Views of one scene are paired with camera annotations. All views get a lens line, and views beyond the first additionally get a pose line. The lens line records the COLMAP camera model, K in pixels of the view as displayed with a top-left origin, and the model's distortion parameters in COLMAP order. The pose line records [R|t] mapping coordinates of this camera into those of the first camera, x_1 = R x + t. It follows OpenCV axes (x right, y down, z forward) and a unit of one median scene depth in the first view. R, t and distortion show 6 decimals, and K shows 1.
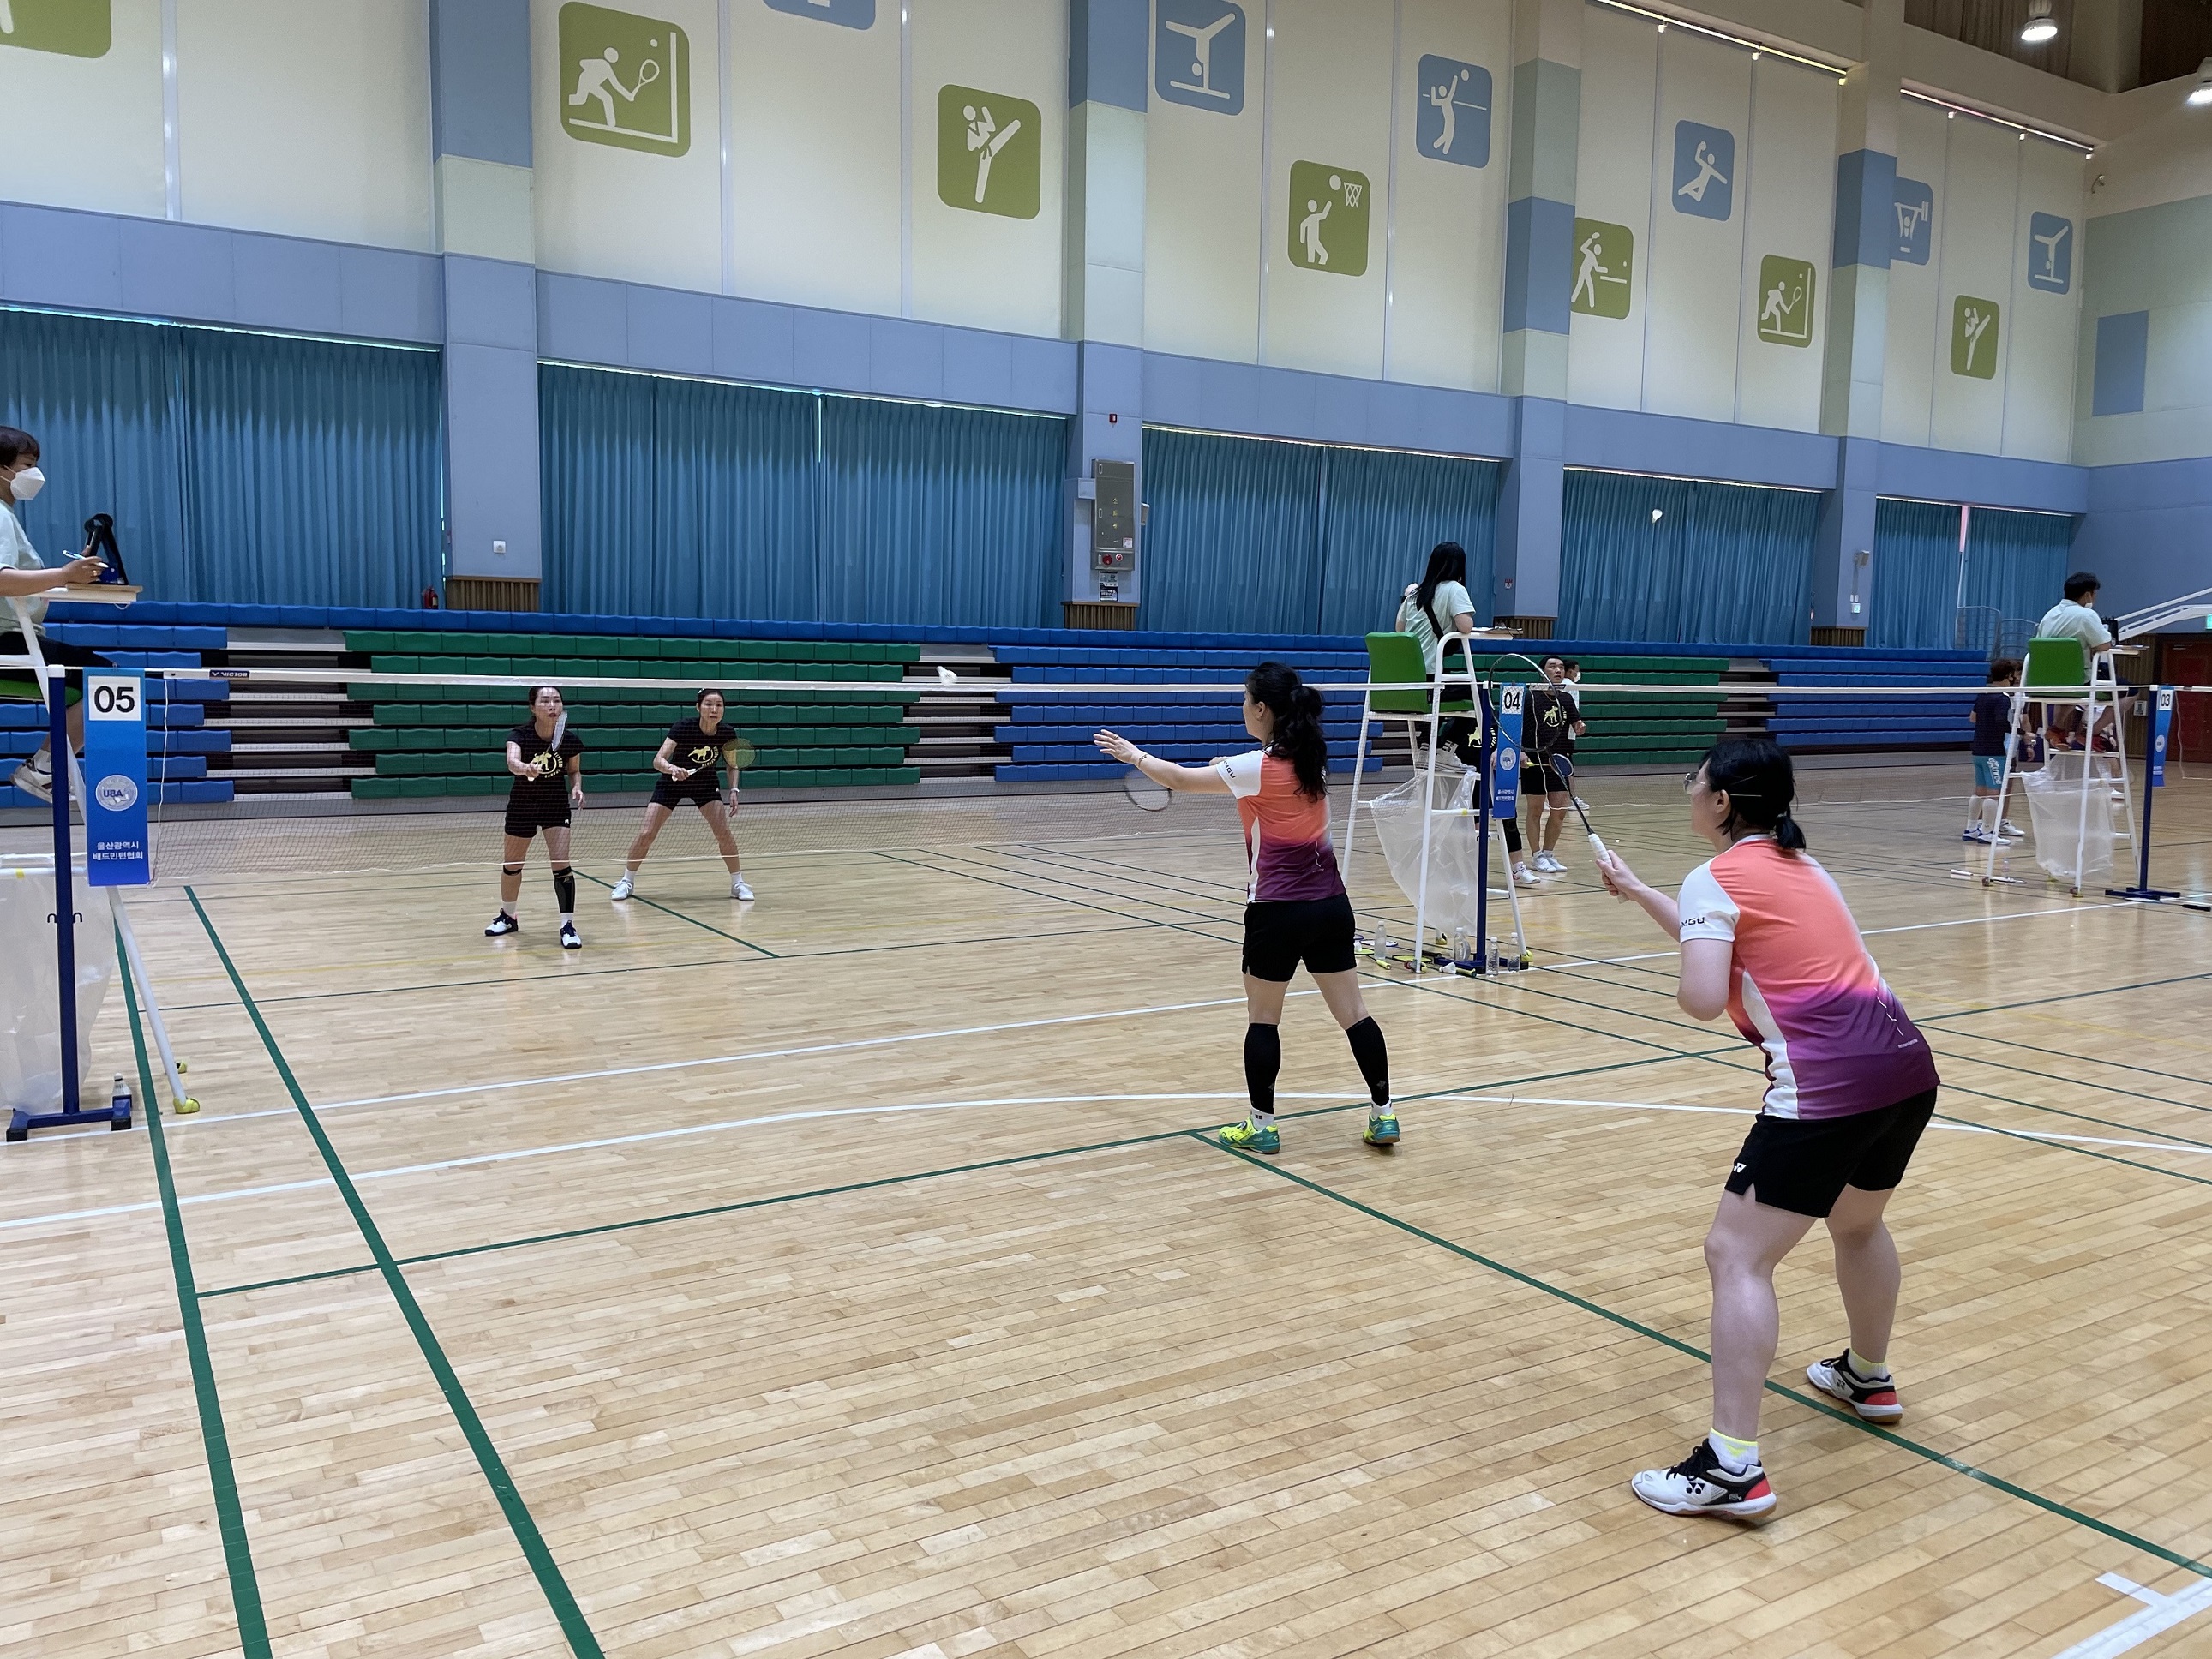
lens RADIAL K [[1672.0, 0, 1103.1], [0, 1672.0, 838.3], [0, 0, 1]] dist [0.044100, -0.022664]
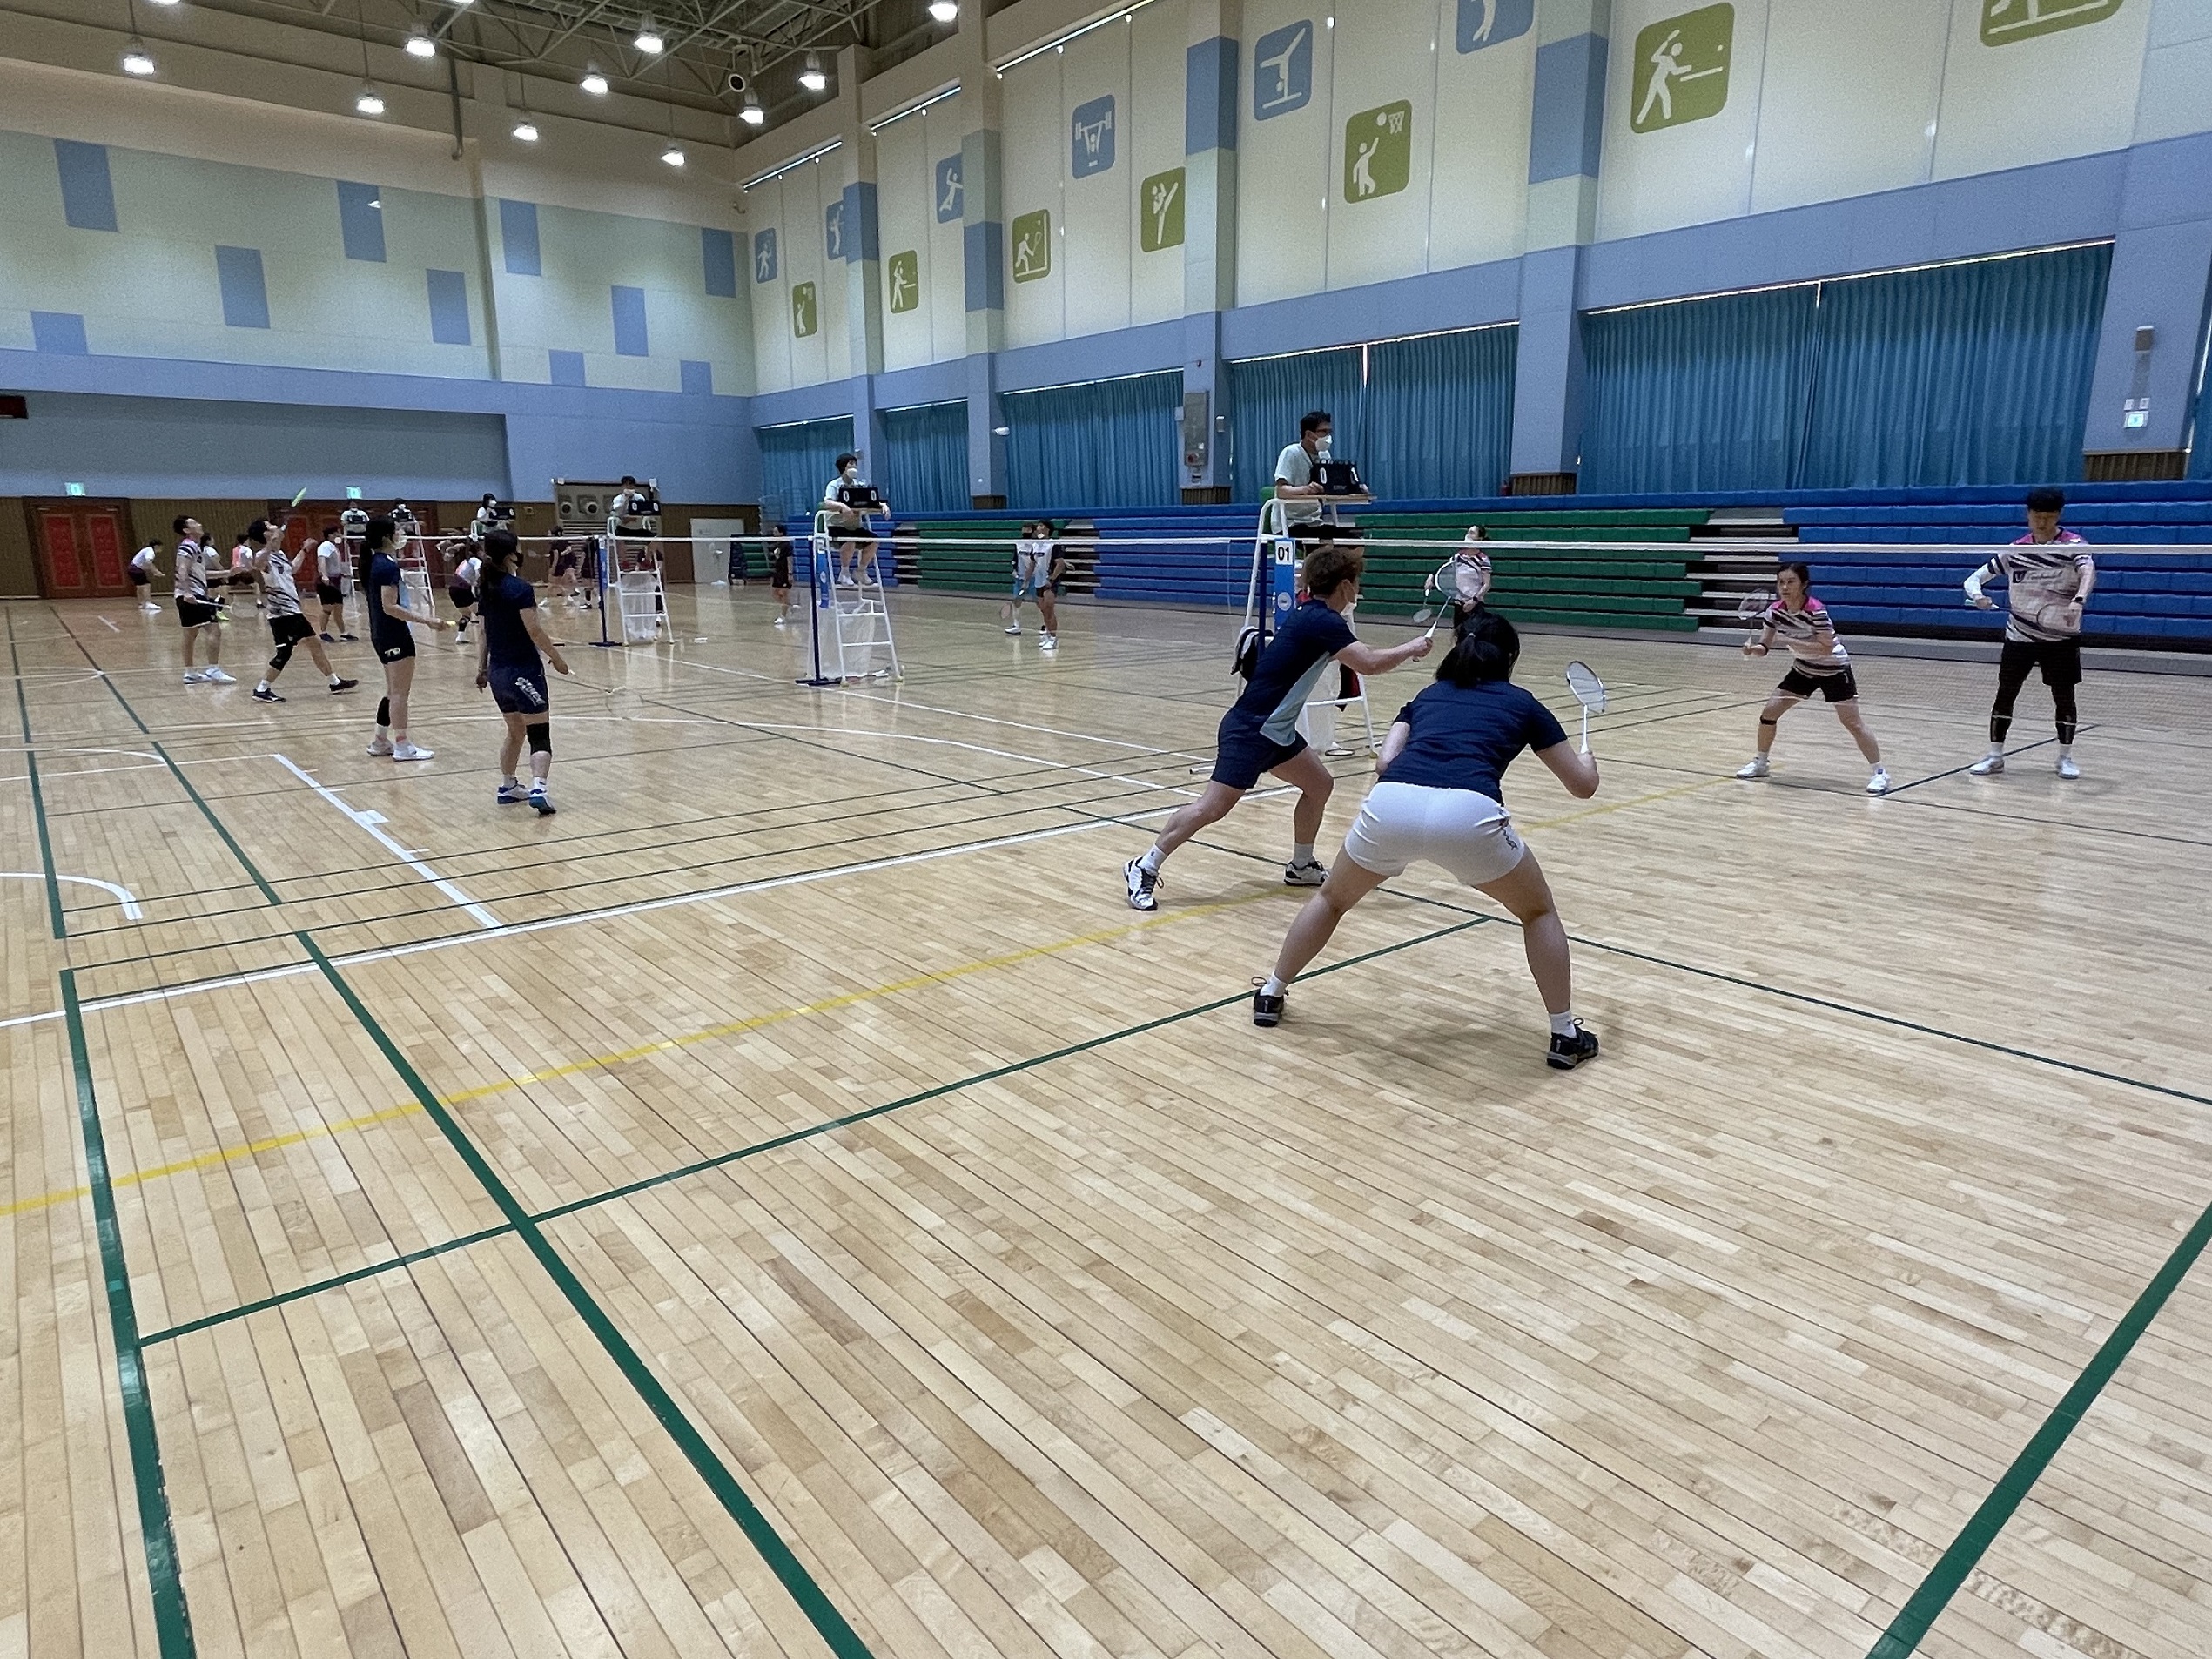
lens RADIAL K [[1290.9, 0, 1105.5], [0, 1290.9, 833.4], [0, 0, 1]] dist [-0.012118, -0.000719]
pose [[0.153317, 0.212532, -0.965051, 1.174017], [-0.093308, 0.975348, 0.199976, -0.058359], [0.983762, 0.059388, 0.169368, 0.718563]]
